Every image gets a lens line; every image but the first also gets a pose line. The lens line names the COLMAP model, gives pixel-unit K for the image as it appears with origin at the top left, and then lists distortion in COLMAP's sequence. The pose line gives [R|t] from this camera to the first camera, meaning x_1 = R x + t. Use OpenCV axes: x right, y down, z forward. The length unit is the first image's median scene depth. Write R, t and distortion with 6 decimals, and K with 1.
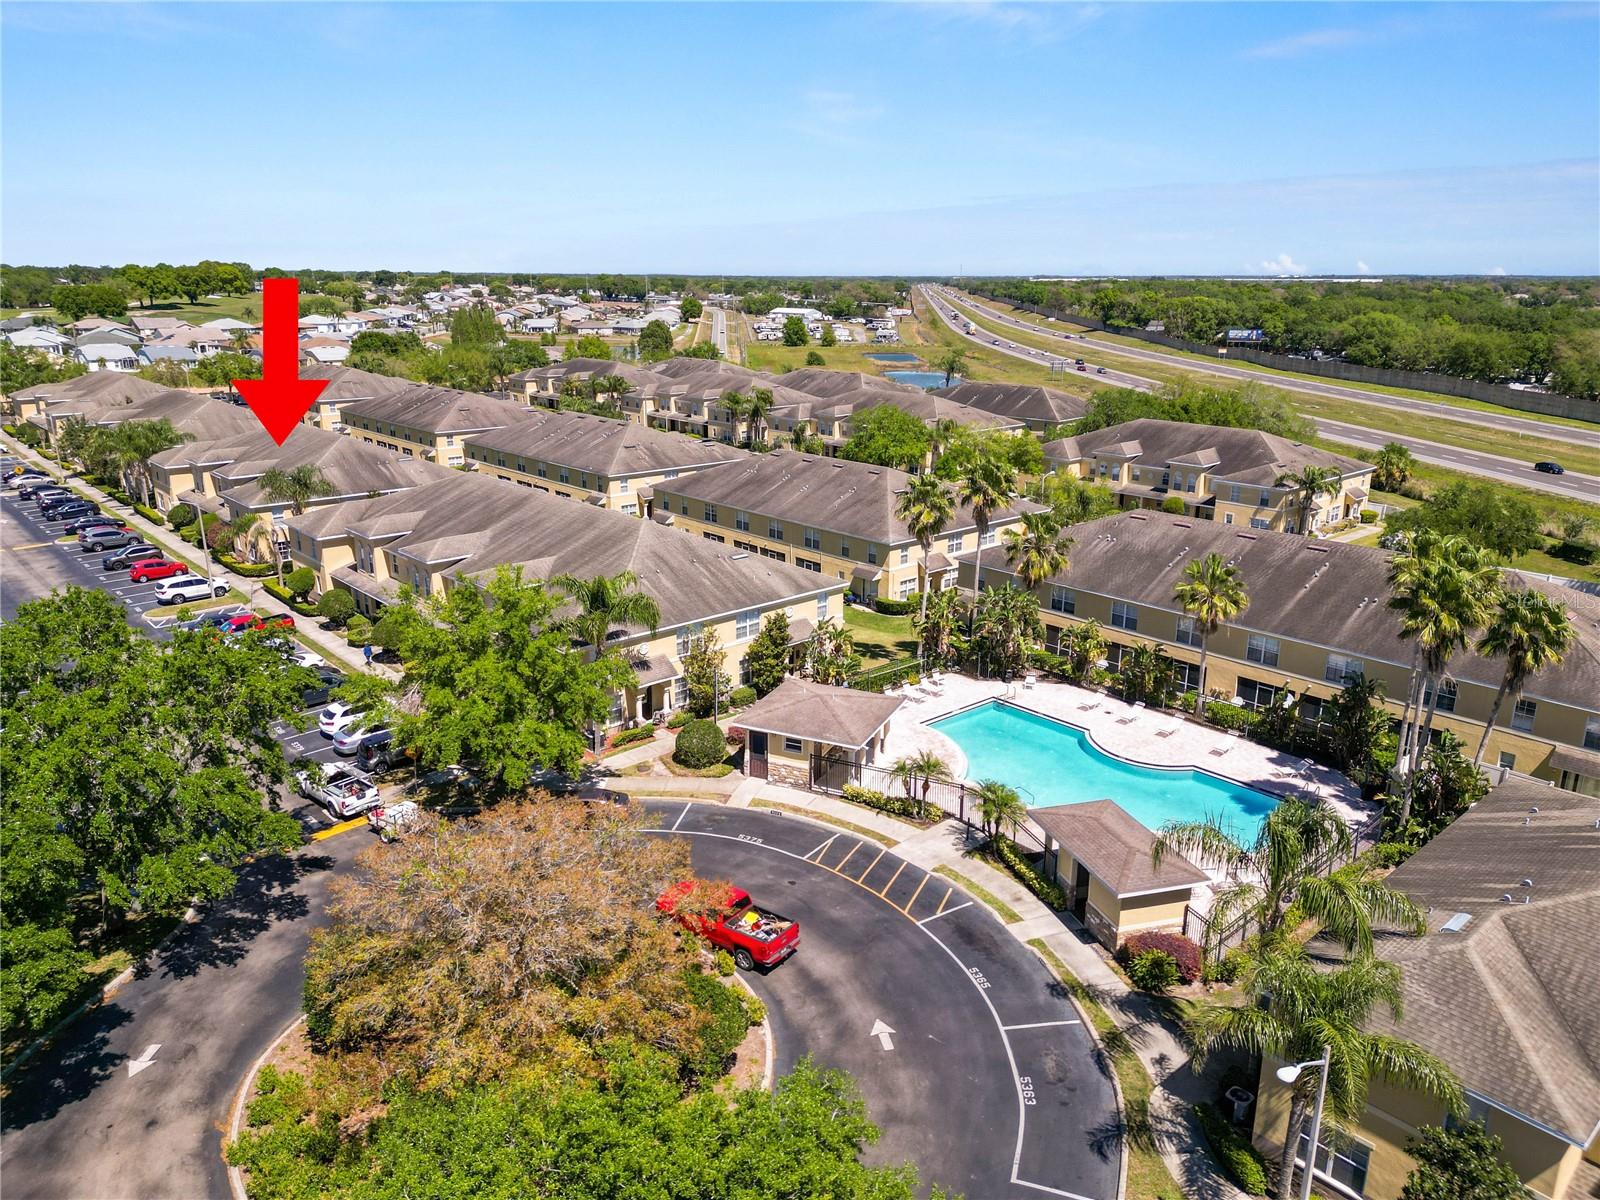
lens RADIAL K [[1110.9, 0, 801.9], [0, 1110.9, 612.9], [0, 0, 1]] dist [0.072245, -0.073402]
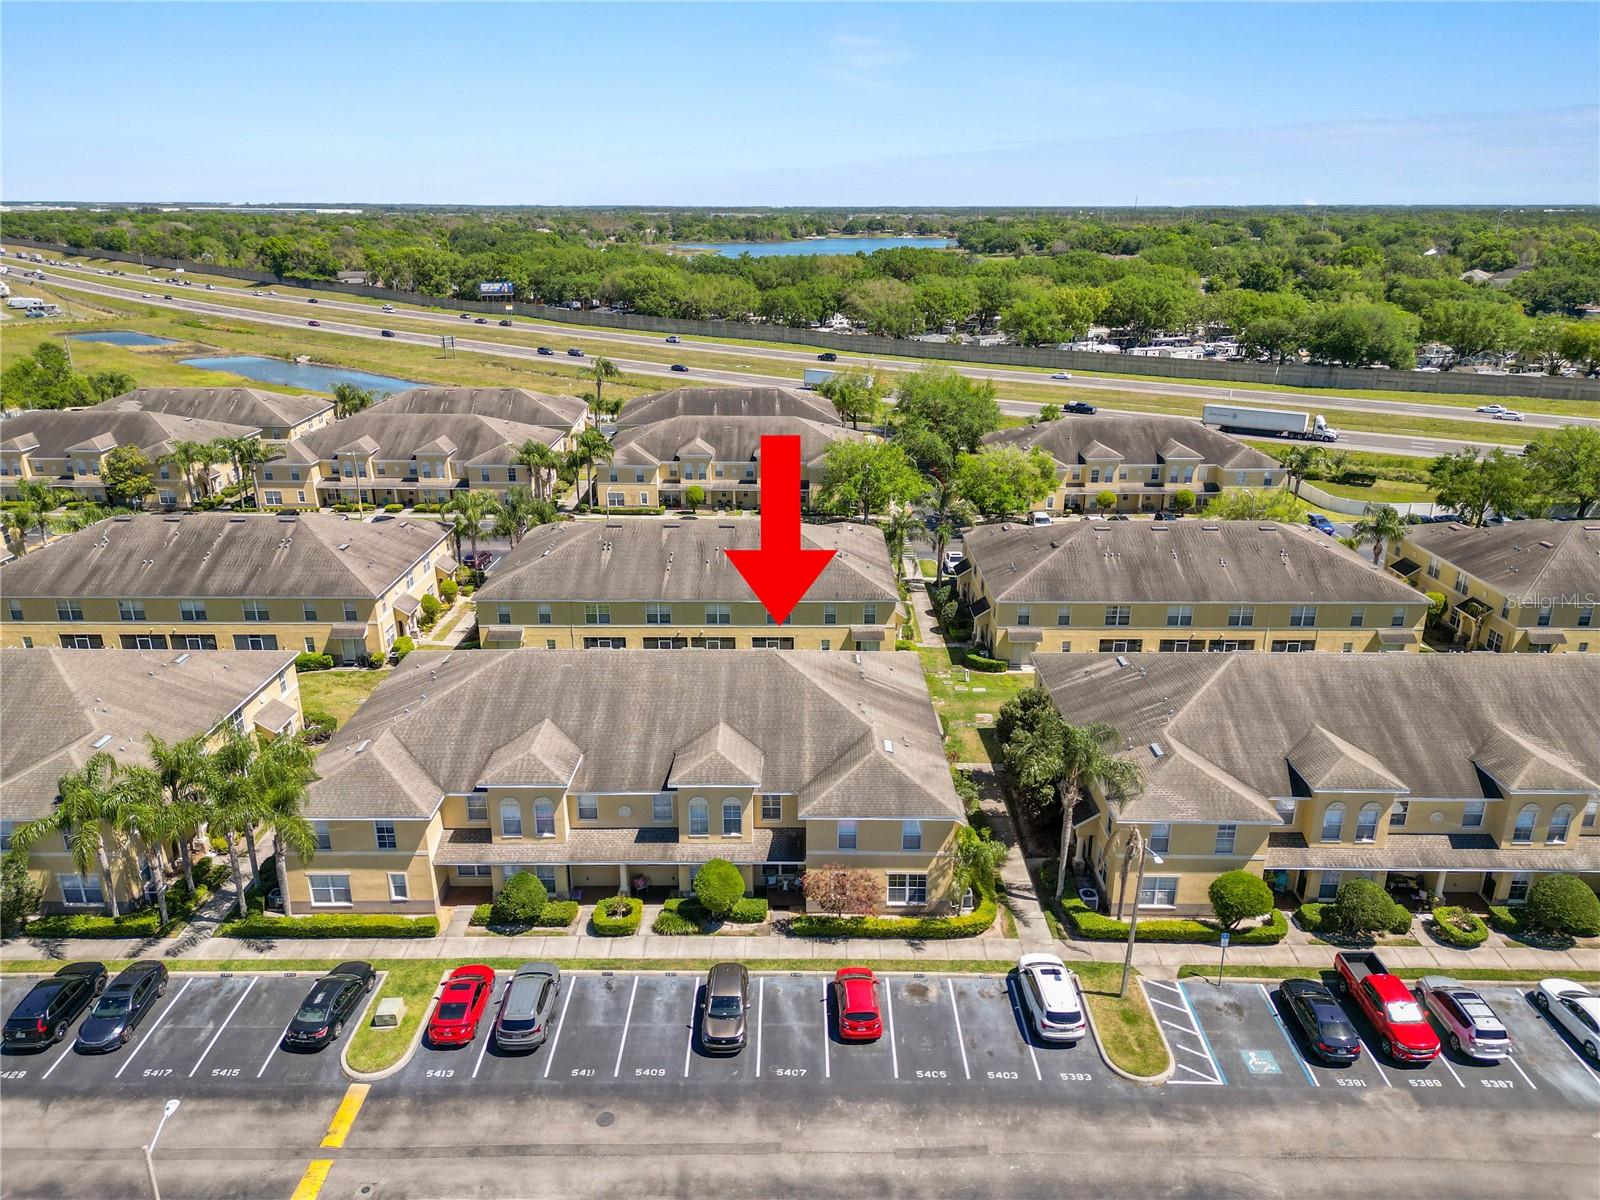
lens RADIAL K [[1110.9, 0, 801.9], [0, 1110.9, 612.9], [0, 0, 1]] dist [0.072245, -0.073402]
pose [[0.676578, -0.255661, 0.690565, -1.233786], [0.215621, 0.965473, 0.146183, -0.400648], [-0.704095, 0.049996, 0.708344, 0.877656]]
